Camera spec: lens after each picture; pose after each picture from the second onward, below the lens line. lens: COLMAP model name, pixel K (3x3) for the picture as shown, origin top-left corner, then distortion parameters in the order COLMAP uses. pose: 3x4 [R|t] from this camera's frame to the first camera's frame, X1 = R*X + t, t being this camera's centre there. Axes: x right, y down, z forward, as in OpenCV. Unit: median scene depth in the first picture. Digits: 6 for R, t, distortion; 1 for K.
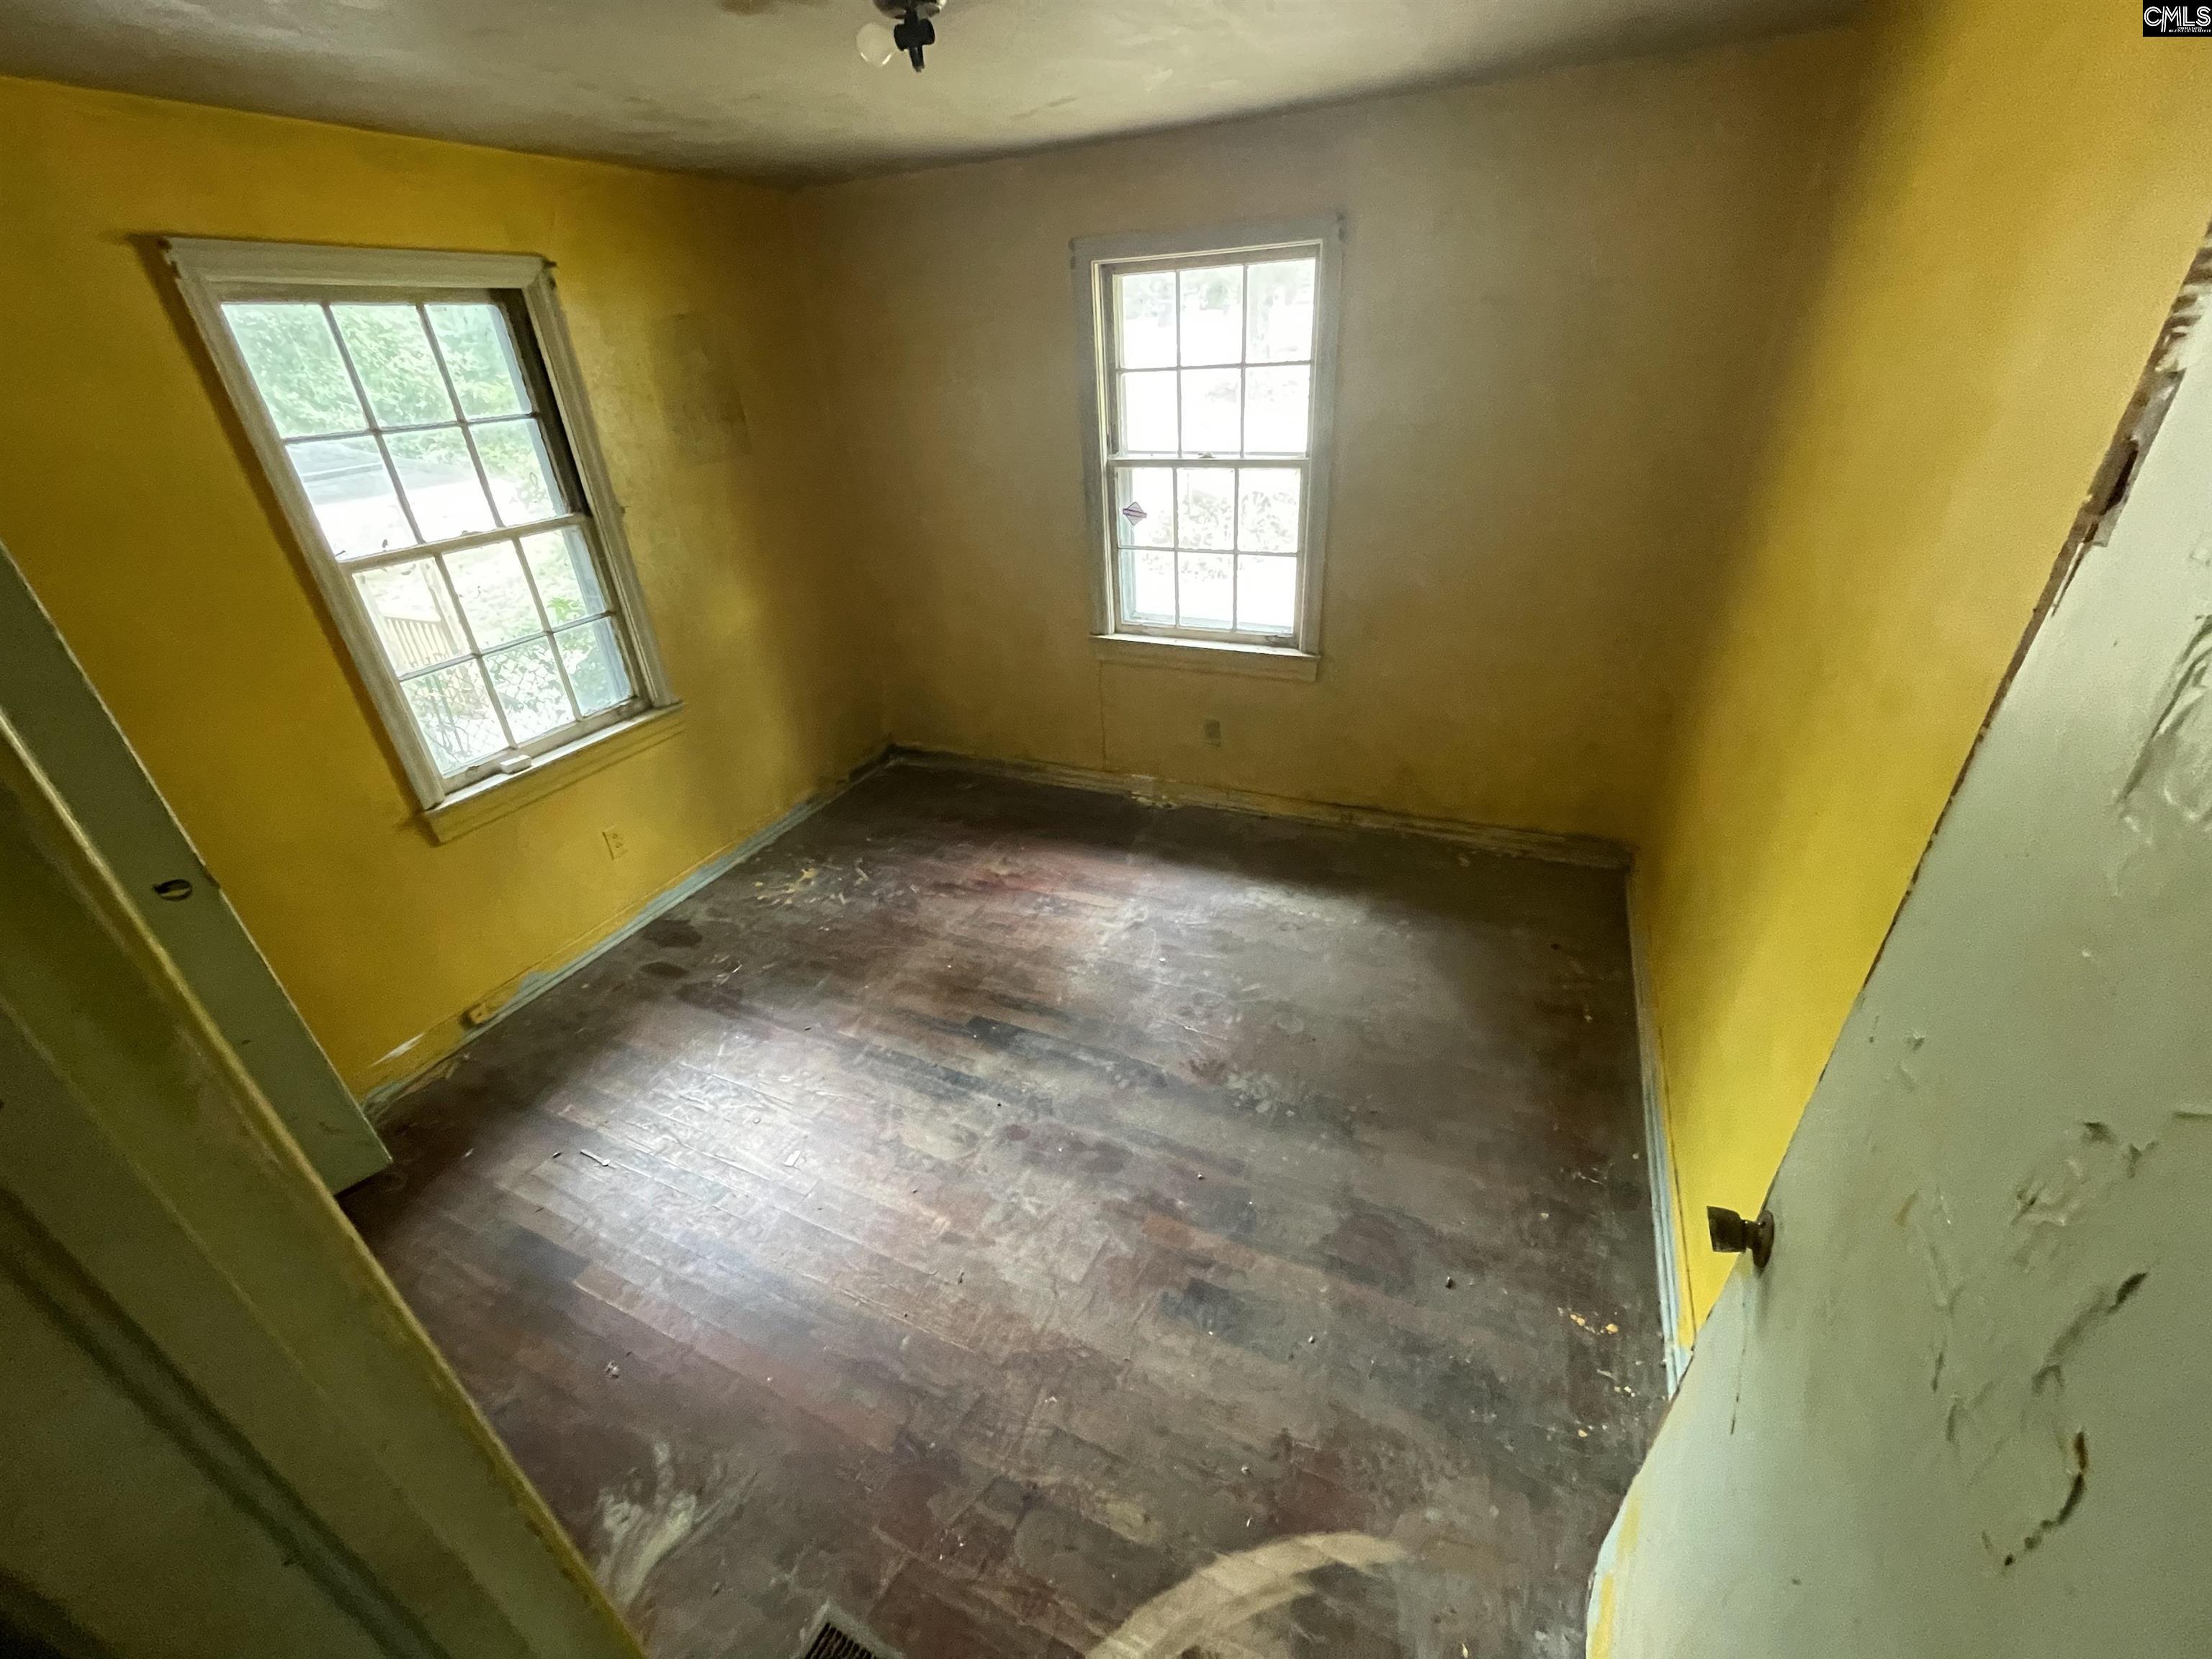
lens RADIAL K [[885.8, 0, 1097.4], [0, 885.8, 834.9], [0, 0, 1]] dist [-0.000593, -0.017801]
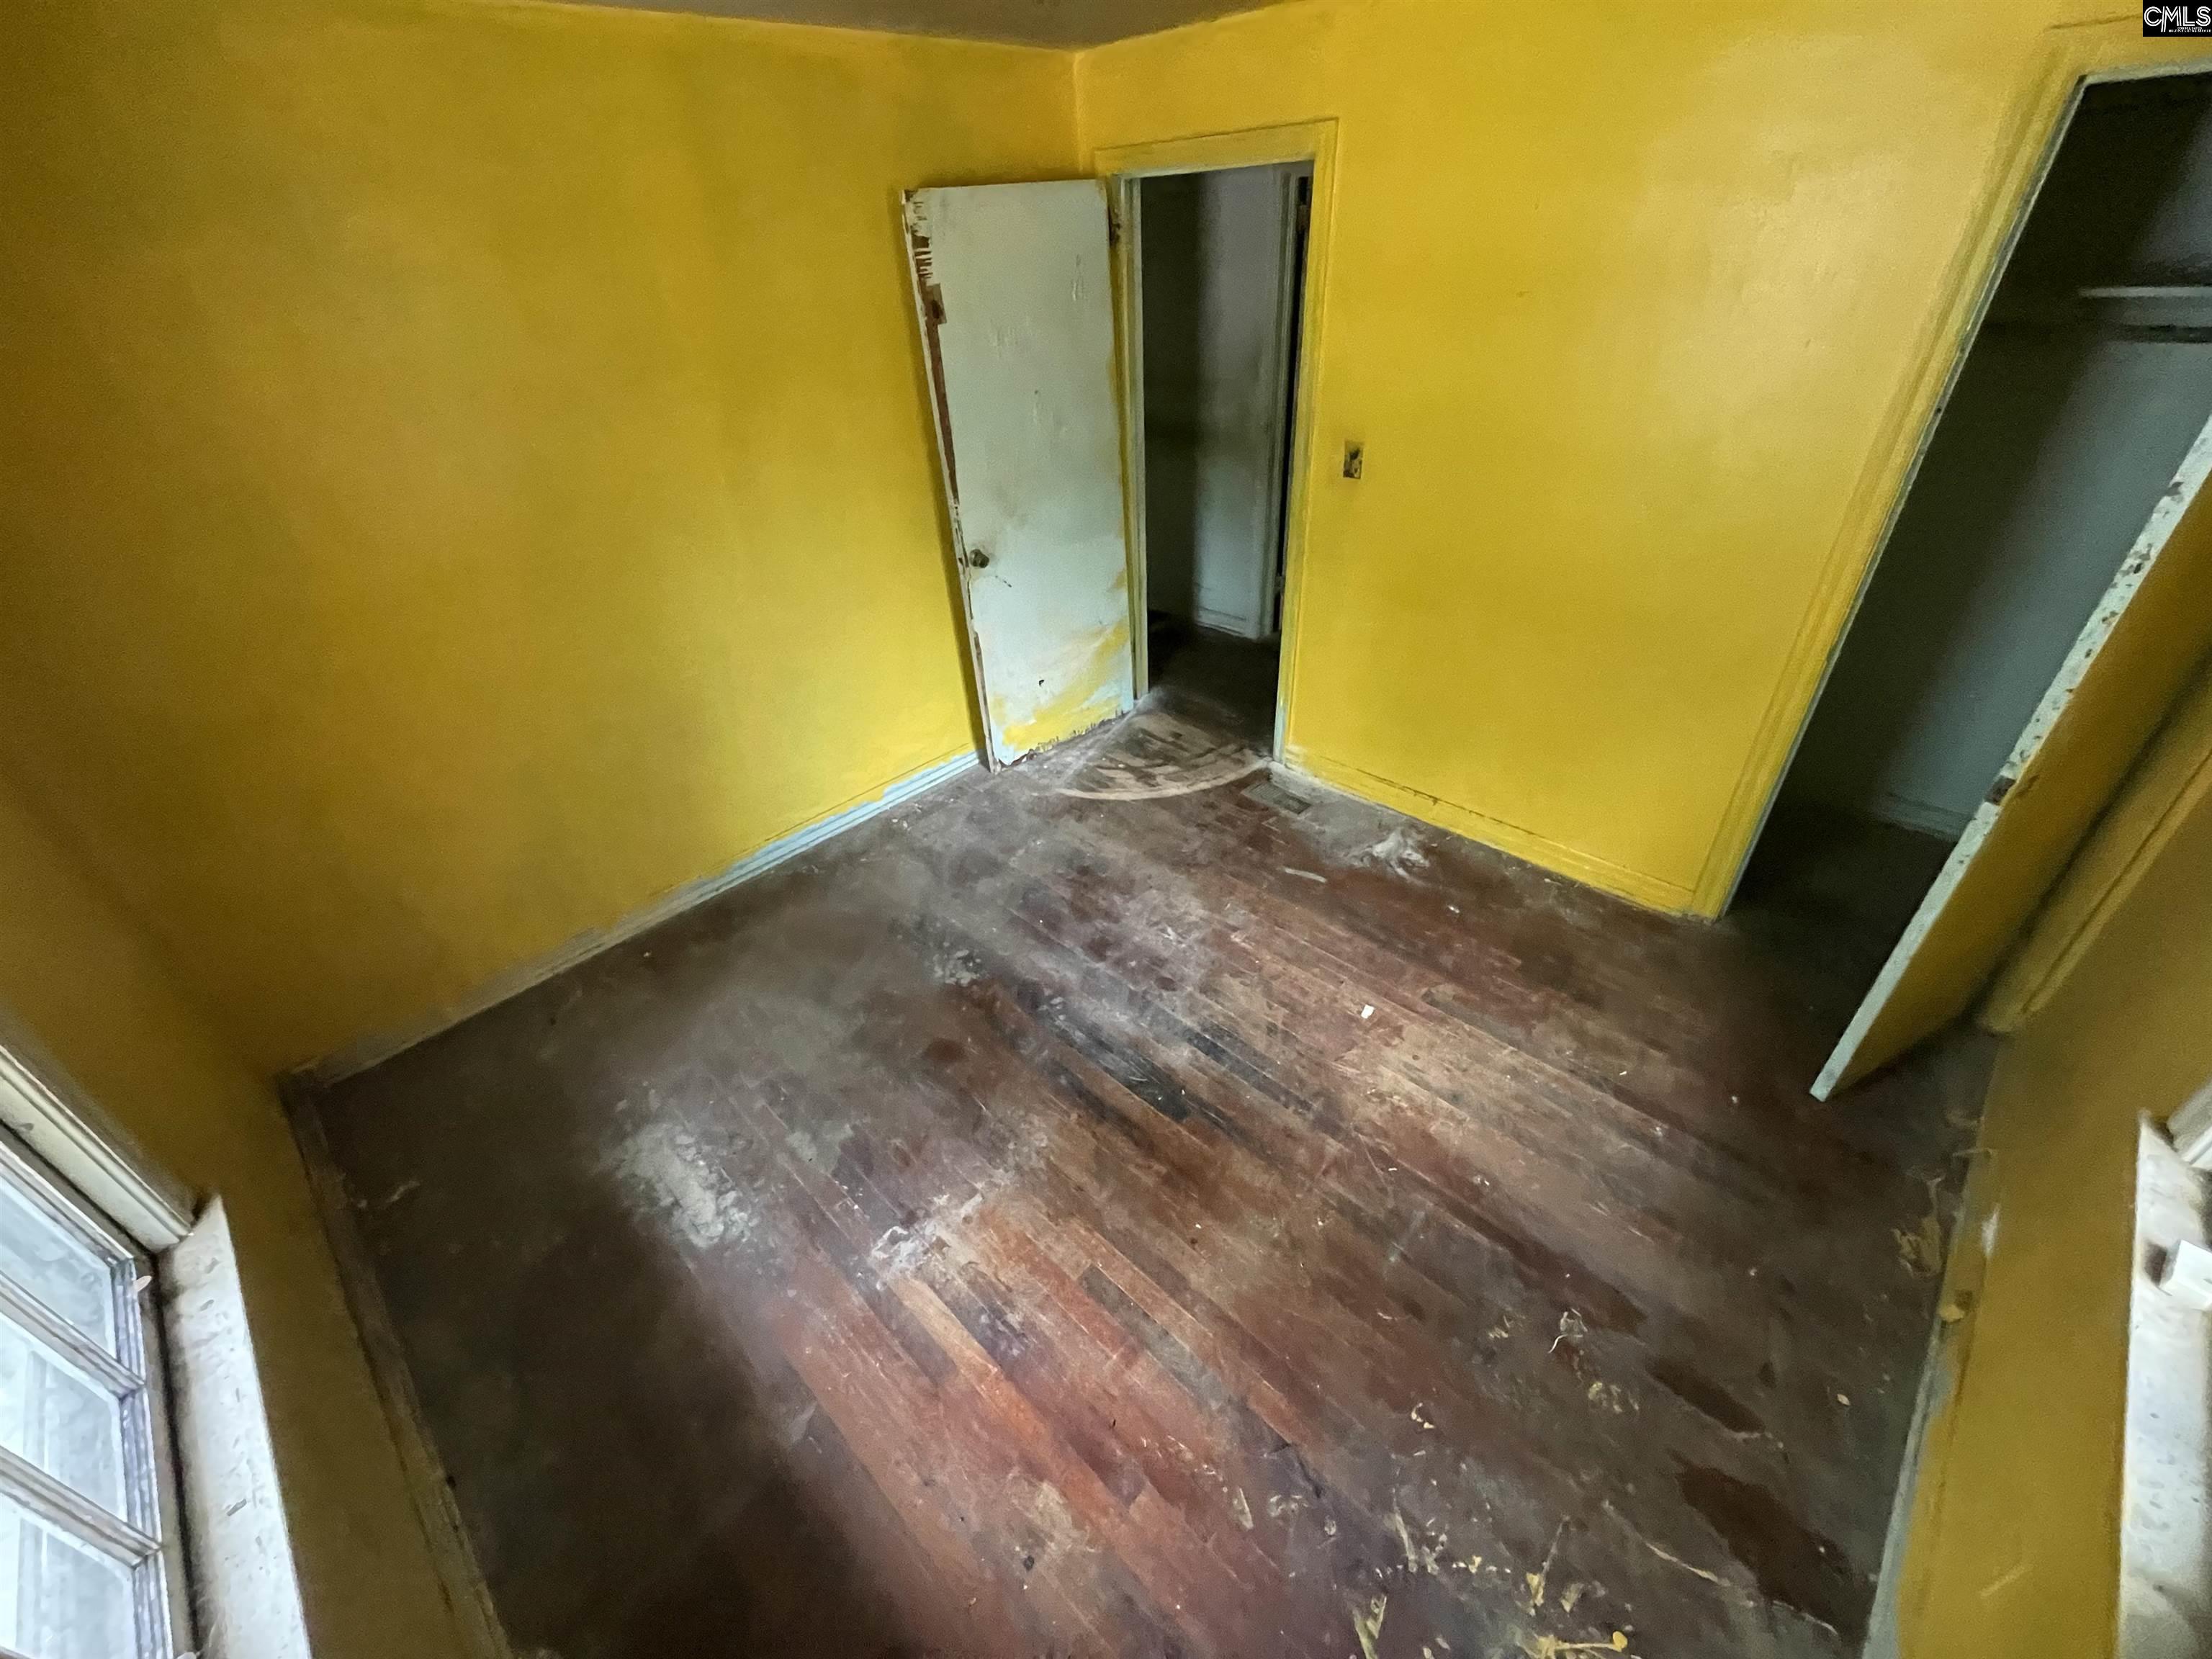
lens RADIAL K [[885.8, 0, 1097.4], [0, 885.8, 834.9], [0, 0, 1]] dist [-0.000593, -0.017801]
pose [[-0.937061, -0.095632, 0.335815, -0.354325], [0.256347, 0.464580, 0.847615, -0.701512], [-0.237072, 0.880352, -0.410824, 1.252502]]
